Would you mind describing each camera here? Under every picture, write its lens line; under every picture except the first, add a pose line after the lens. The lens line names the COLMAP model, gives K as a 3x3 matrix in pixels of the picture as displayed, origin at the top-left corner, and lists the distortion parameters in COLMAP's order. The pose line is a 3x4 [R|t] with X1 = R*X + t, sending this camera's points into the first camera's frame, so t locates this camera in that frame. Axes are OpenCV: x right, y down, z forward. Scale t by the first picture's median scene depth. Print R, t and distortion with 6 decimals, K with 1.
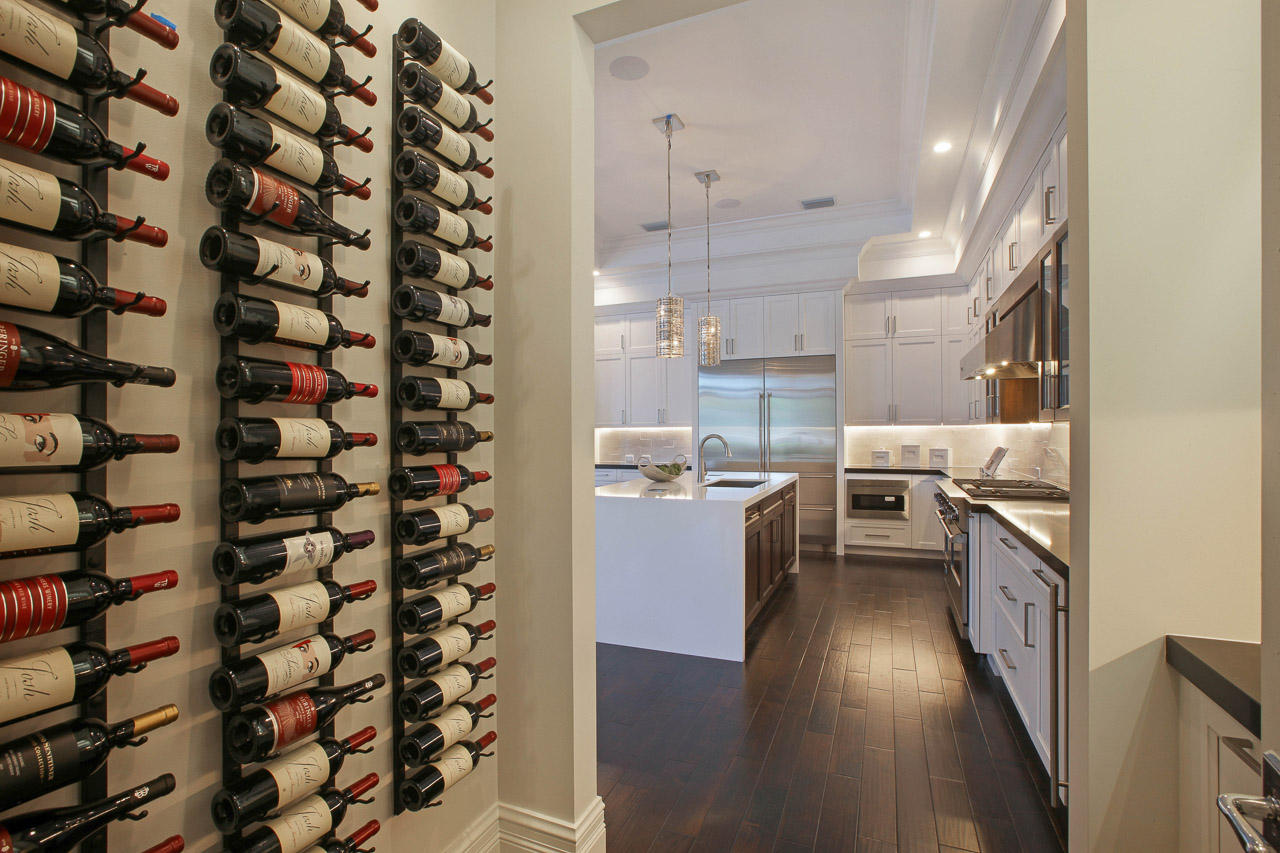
lens RADIAL K [[591.4, 0, 640.0], [0, 591.4, 426.5], [0, 0, 1]] dist [-0.026790, 0.000859]
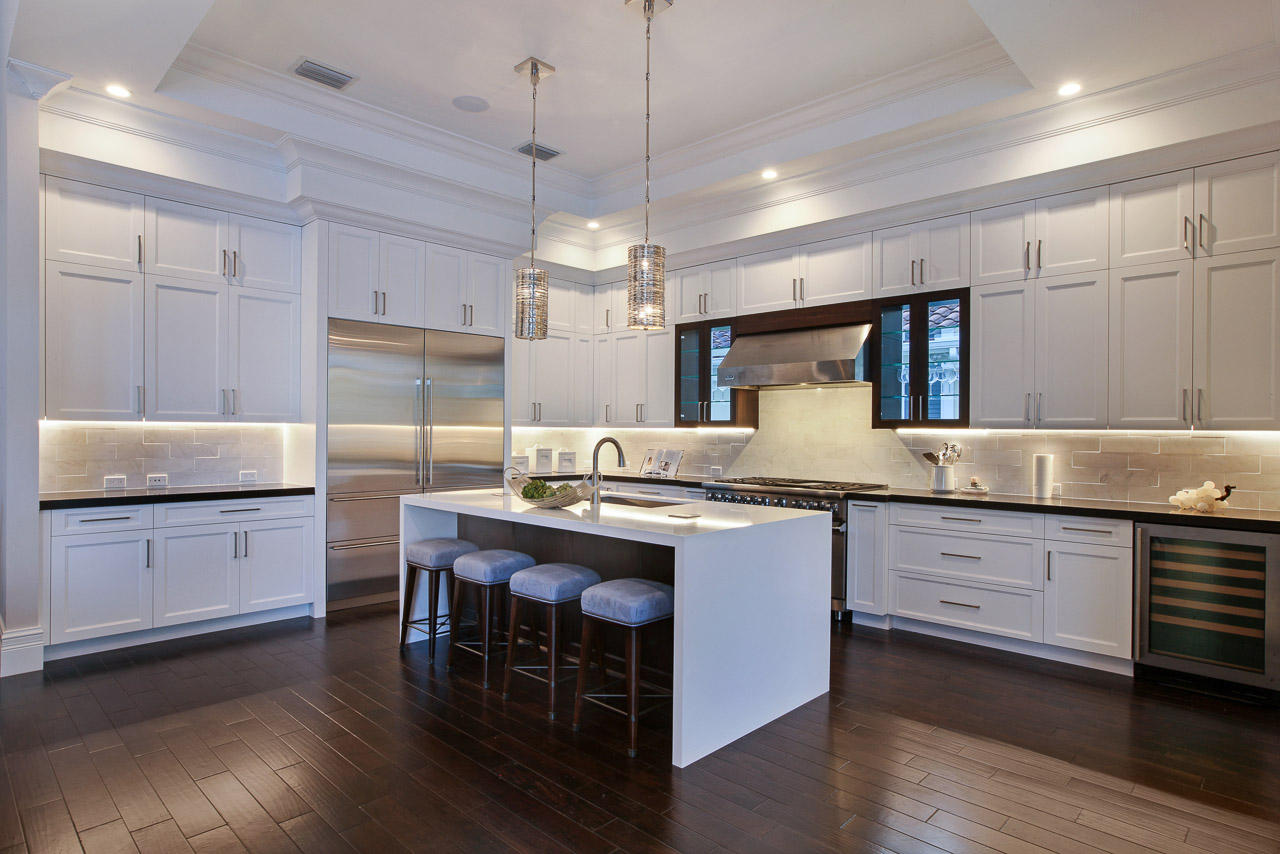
lens RADIAL K [[705.2, 0, 640.0], [0, 705.2, 427.0], [0, 0, 1]] dist [-0.021218, 0.000545]
pose [[0.365716, 0.013999, 0.930621, -0.507898], [-0.016408, 0.999828, -0.008592, 0.005434], [-0.930582, -0.012127, 0.365883, 0.477873]]
